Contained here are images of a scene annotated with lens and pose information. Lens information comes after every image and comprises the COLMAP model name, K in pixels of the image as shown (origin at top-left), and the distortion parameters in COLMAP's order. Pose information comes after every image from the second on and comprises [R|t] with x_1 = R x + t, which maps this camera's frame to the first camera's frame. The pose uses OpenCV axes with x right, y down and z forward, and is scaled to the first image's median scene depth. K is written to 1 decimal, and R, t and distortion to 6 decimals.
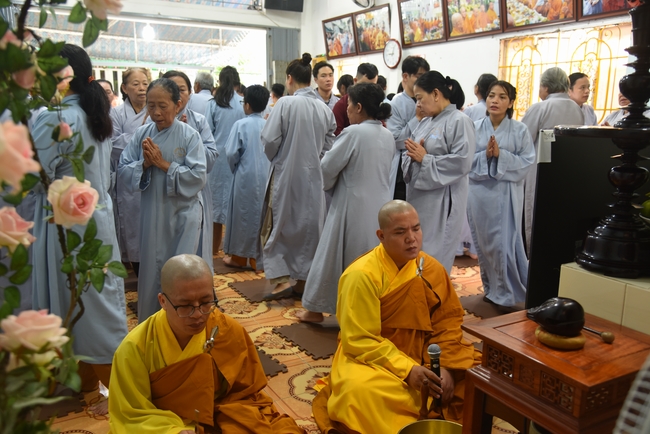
lens RADIAL K [[589.9, 0, 325.8], [0, 589.9, 212.7], [0, 0, 1]] dist [0.002770, 0.092712]
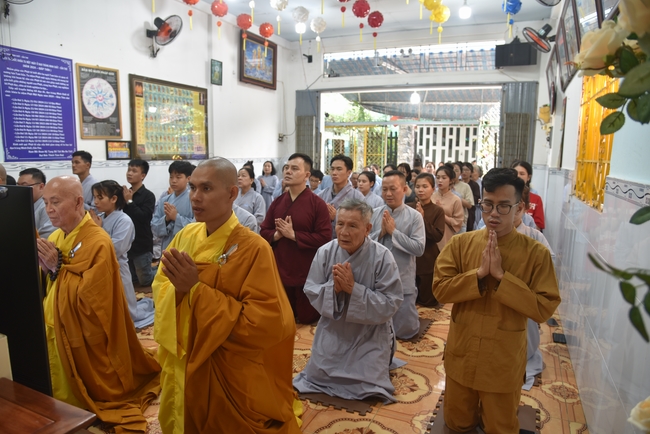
lens RADIAL K [[449.2, 0, 322.8], [0, 449.2, 224.3], [0, 0, 1]] dist [-0.121376, 0.067433]
pose [[0.600200, 0.129351, -0.789321, 0.476107], [-0.146710, 0.987898, 0.050335, -0.064873], [0.786280, 0.085590, 0.611914, 0.353224]]
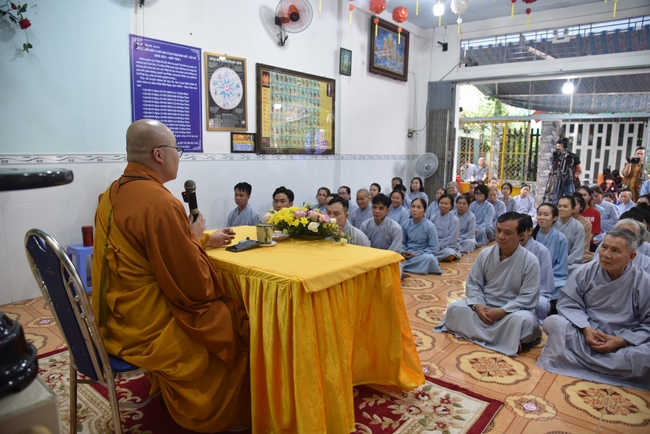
lens RADIAL K [[449.2, 0, 318.4], [0, 449.2, 223.7], [0, 0, 1]] dist [-0.121376, 0.067433]
pose [[0.363143, 0.150653, -0.919473, 0.396792], [-0.172391, 0.980667, 0.092594, -0.059822], [0.915647, 0.124884, 0.382093, 0.375533]]
